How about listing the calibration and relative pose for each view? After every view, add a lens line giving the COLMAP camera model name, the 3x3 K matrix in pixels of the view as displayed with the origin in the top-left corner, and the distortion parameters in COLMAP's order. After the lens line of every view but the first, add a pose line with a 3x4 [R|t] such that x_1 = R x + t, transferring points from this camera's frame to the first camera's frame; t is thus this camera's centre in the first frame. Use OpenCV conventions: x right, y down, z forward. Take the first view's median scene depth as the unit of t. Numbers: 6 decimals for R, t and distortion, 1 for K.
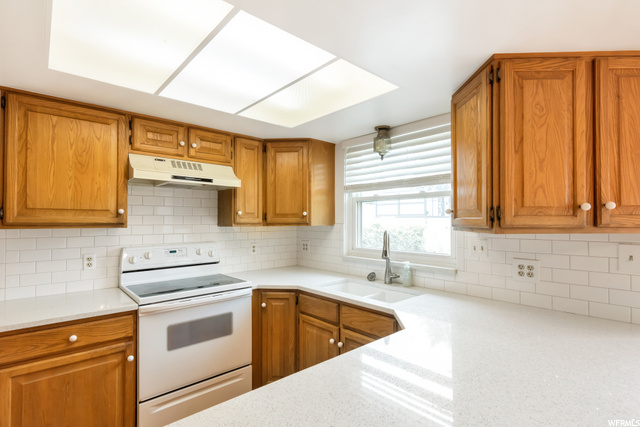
lens RADIAL K [[318.3, 0, 322.5], [0, 318.3, 215.5], [0, 0, 1]] dist [0.003374, 0.000502]
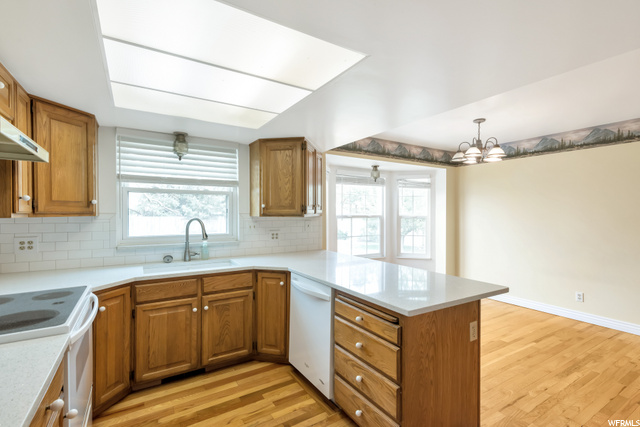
lens RADIAL K [[290.7, 0, 322.1], [0, 290.7, 218.0], [0, 0, 1]] dist [0.018470, -0.000205]
pose [[0.186642, -0.018377, 0.982256, -0.851917], [-0.019217, 0.999565, 0.022353, 0.009339], [-0.982240, -0.023048, 0.186208, 0.283327]]
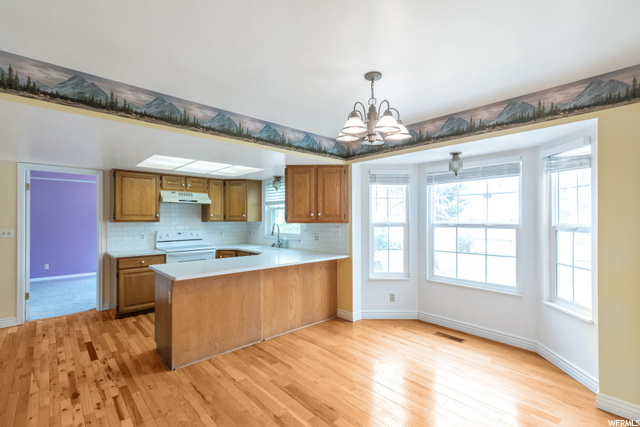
lens RADIAL K [[290.7, 0, 322.1], [0, 290.7, 218.0], [0, 0, 1]] dist [0.018470, -0.000205]
pose [[0.999810, -0.001130, 0.019455, 0.488651], [0.000864, 0.999907, 0.013644, -0.018786], [-0.019468, -0.013625, 0.999718, -1.061759]]
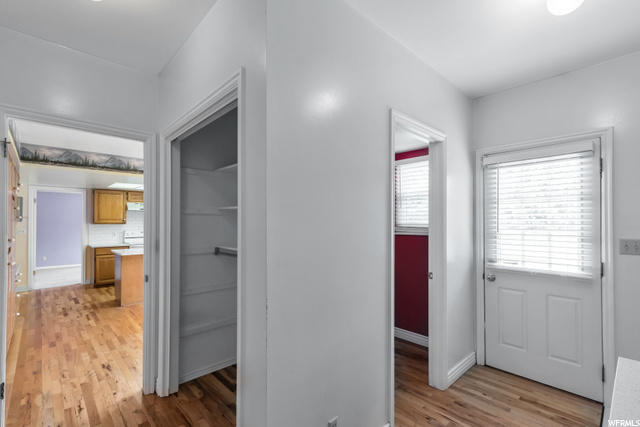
lens RADIAL K [[290.7, 0, 322.1], [0, 290.7, 218.0], [0, 0, 1]] dist [0.018470, -0.000205]
pose [[0.999431, -0.002384, 0.033639, 1.228253], [0.002200, 0.999982, 0.005503, -0.035645], [-0.033652, -0.005426, 0.999419, -1.967713]]
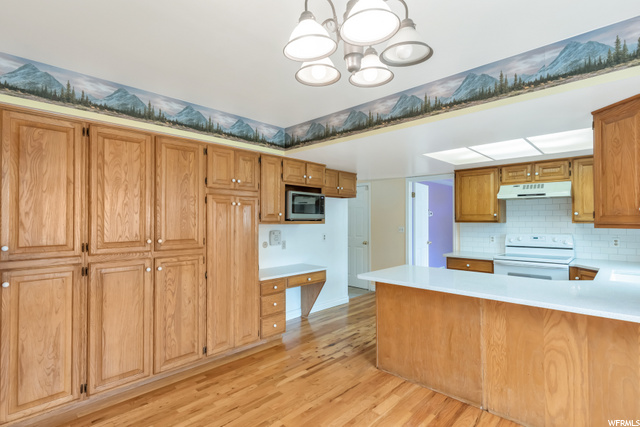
lens RADIAL K [[318.3, 0, 322.5], [0, 318.3, 215.5], [0, 0, 1]] dist [0.003374, 0.000502]
pose [[0.089076, -0.012671, -0.995944, 1.150145], [0.018979, 0.999759, -0.011022, -0.006045], [0.995844, -0.017920, 0.089295, -0.262565]]
